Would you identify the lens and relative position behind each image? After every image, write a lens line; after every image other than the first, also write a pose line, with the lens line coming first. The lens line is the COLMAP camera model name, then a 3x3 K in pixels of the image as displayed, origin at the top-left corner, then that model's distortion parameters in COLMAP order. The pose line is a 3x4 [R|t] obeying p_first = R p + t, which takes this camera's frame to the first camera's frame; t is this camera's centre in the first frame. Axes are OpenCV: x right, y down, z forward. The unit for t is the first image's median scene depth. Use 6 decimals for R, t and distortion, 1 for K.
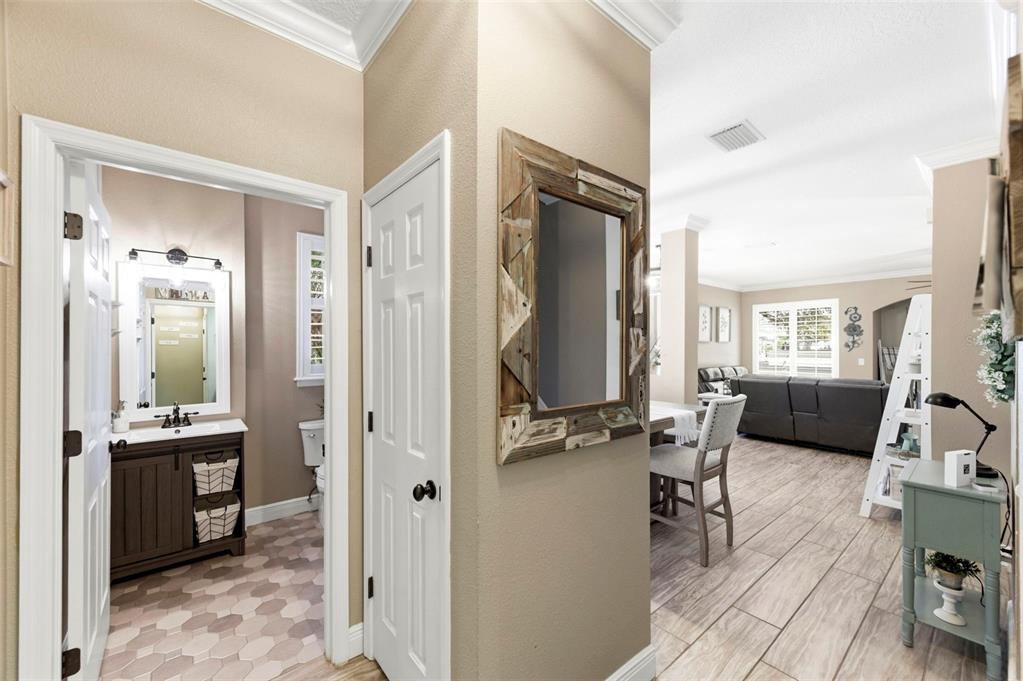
lens RADIAL K [[401.7, 0, 508.8], [0, 401.7, 344.3], [0, 0, 1]] dist [0.009357, -0.002055]
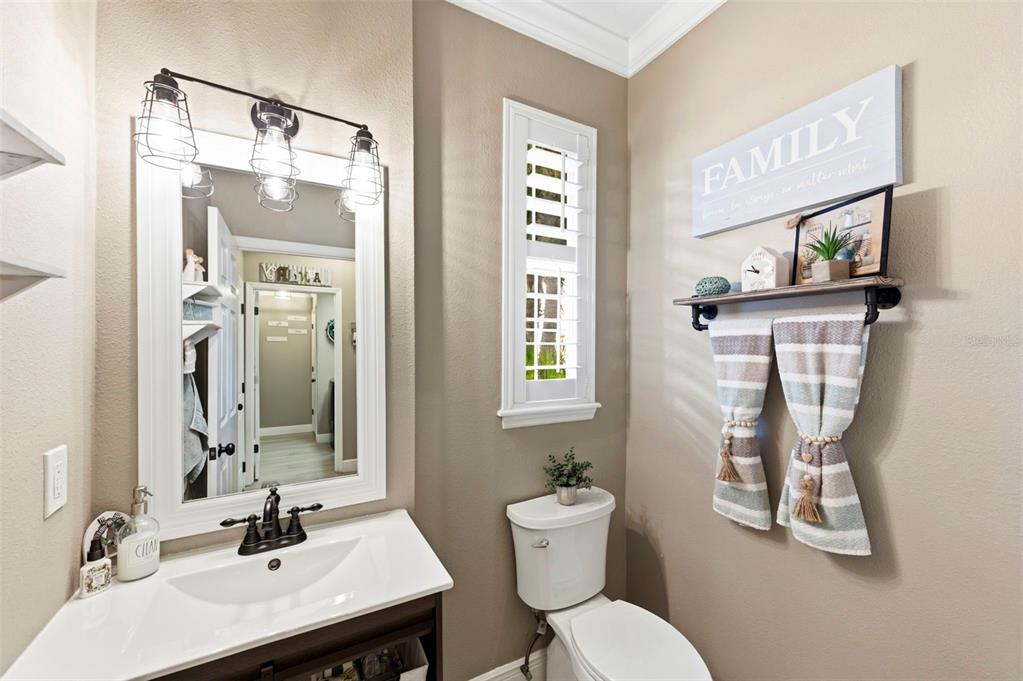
lens RADIAL K [[401.7, 0, 510.1], [0, 401.7, 345.0], [0, 0, 1]] dist [0.009357, -0.002055]
pose [[0.983273, 0.004103, -0.182093, -0.496832], [-0.003469, 0.999987, 0.003801, 0.007025], [0.182107, -0.003106, 0.983274, 0.621650]]
